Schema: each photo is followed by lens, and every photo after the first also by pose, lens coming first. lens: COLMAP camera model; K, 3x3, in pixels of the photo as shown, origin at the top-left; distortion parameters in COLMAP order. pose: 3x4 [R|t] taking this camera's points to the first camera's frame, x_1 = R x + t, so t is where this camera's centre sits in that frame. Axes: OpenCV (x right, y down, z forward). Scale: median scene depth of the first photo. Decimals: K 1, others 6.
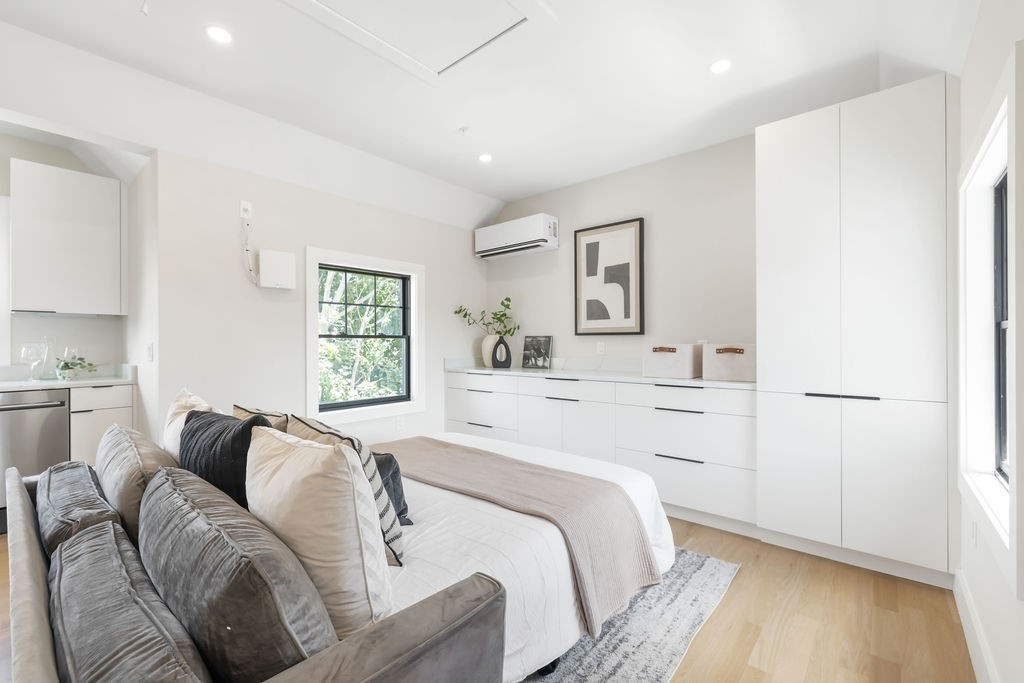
lens RADIAL K [[436.5, 0, 511.4], [0, 436.5, 343.5], [0, 0, 1]] dist [0.002348, -0.000518]
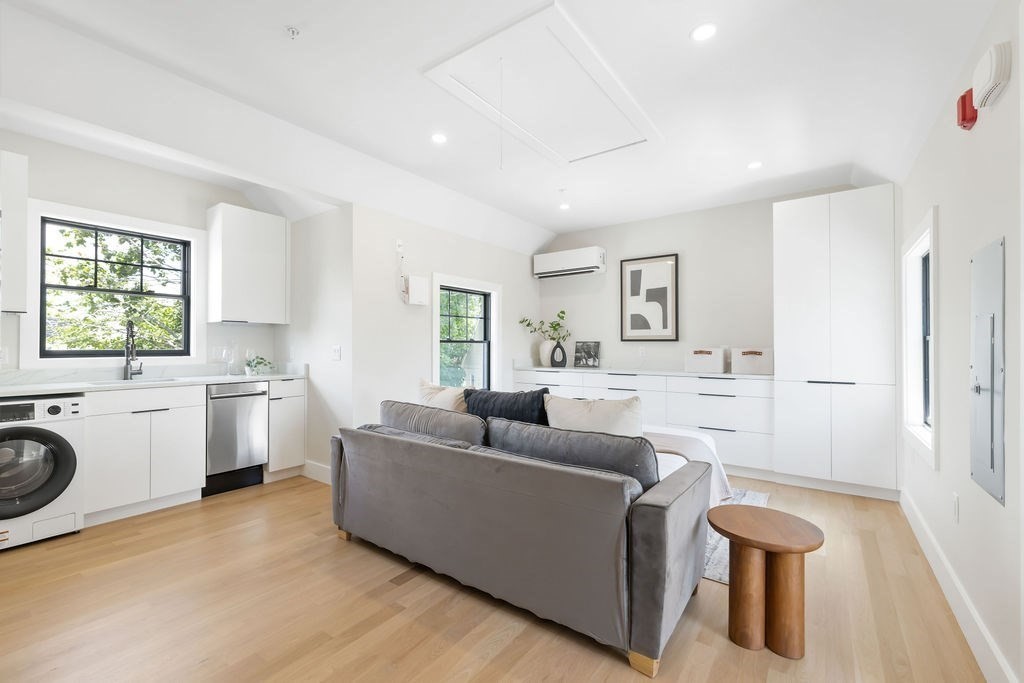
lens RADIAL K [[436.5, 0, 508.0], [0, 436.5, 343.3], [0, 0, 1]] dist [0.002348, -0.000518]
pose [[0.996520, 0.004454, 0.083238, -0.313397], [-0.003725, 0.999953, -0.008917, -0.000052], [-0.083274, 0.008575, 0.996490, -0.272625]]
